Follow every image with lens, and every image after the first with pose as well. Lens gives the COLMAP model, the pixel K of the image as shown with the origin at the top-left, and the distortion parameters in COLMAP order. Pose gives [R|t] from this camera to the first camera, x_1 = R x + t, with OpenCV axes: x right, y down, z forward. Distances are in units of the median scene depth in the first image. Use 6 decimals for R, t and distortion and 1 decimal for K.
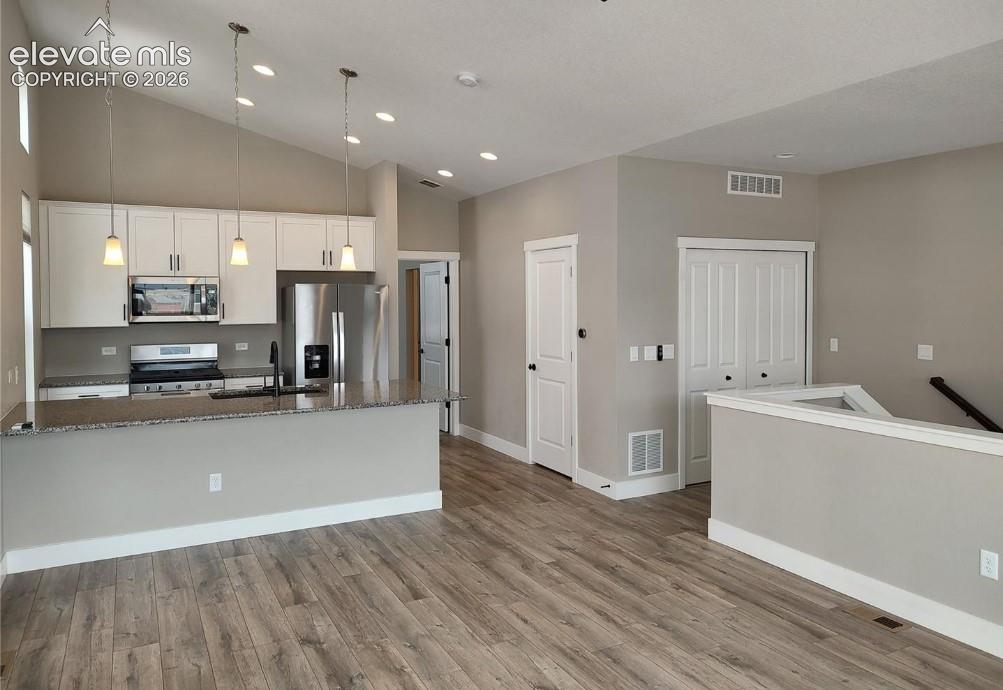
lens RADIAL K [[718.7, 0, 505.3], [0, 718.7, 310.4], [0, 0, 1]] dist [0.033220, -0.038858]
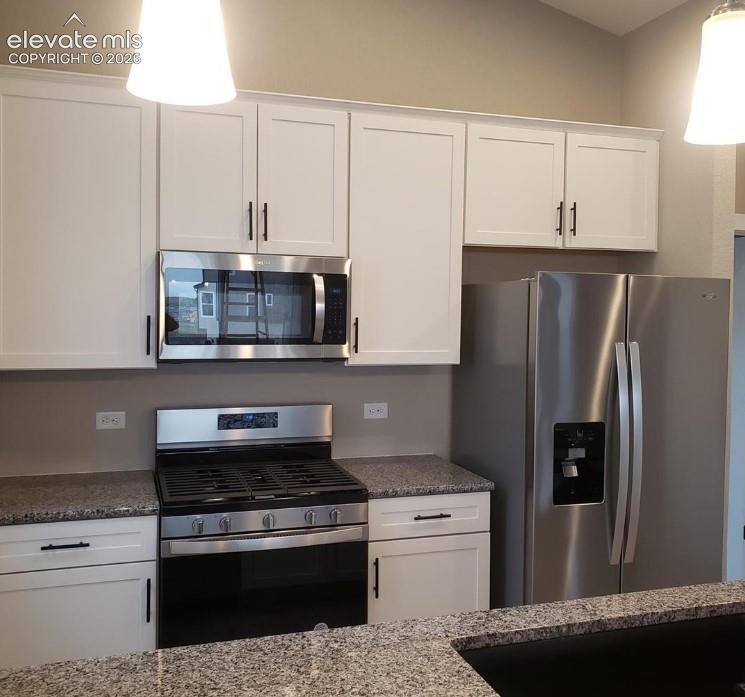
lens RADIAL K [[762.3, 0, 371.9], [0, 762.3, 337.0], [0, 0, 1]] dist [0.164306, -0.511106]
pose [[0.986325, 0.018930, -0.163723, -0.384052], [-0.017085, 0.999774, 0.012669, -0.005420], [0.163926, -0.009699, 0.986425, 0.685539]]
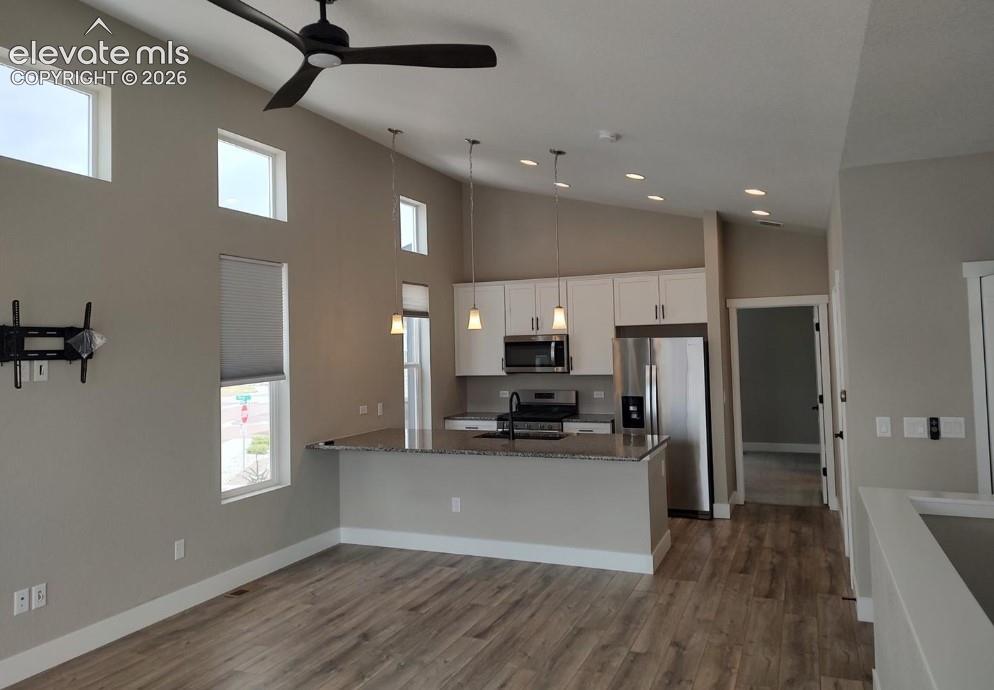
lens RADIAL K [[712.2, 0, 500.8], [0, 712.2, 310.7], [0, 0, 1]] dist [0.033220, -0.038858]
pose [[0.634365, -0.051635, -0.771307, 0.534552], [0.005818, 0.998057, -0.062030, -0.016609], [0.773012, 0.034863, 0.633433, 0.232546]]
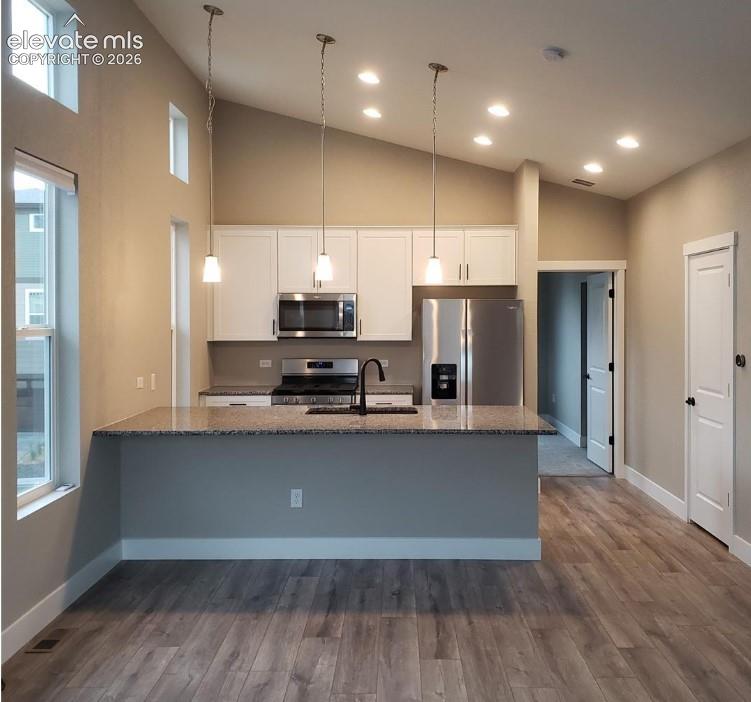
lens RADIAL K [[771.3, 0, 390.3], [0, 771.3, 325.4], [0, 0, 1]] dist [0.184103, -0.513071]
pose [[0.881333, 0.008601, -0.472418, 0.190769], [-0.011138, 0.999935, -0.002574, 0.000730], [0.472365, 0.007531, 0.881371, 0.095982]]
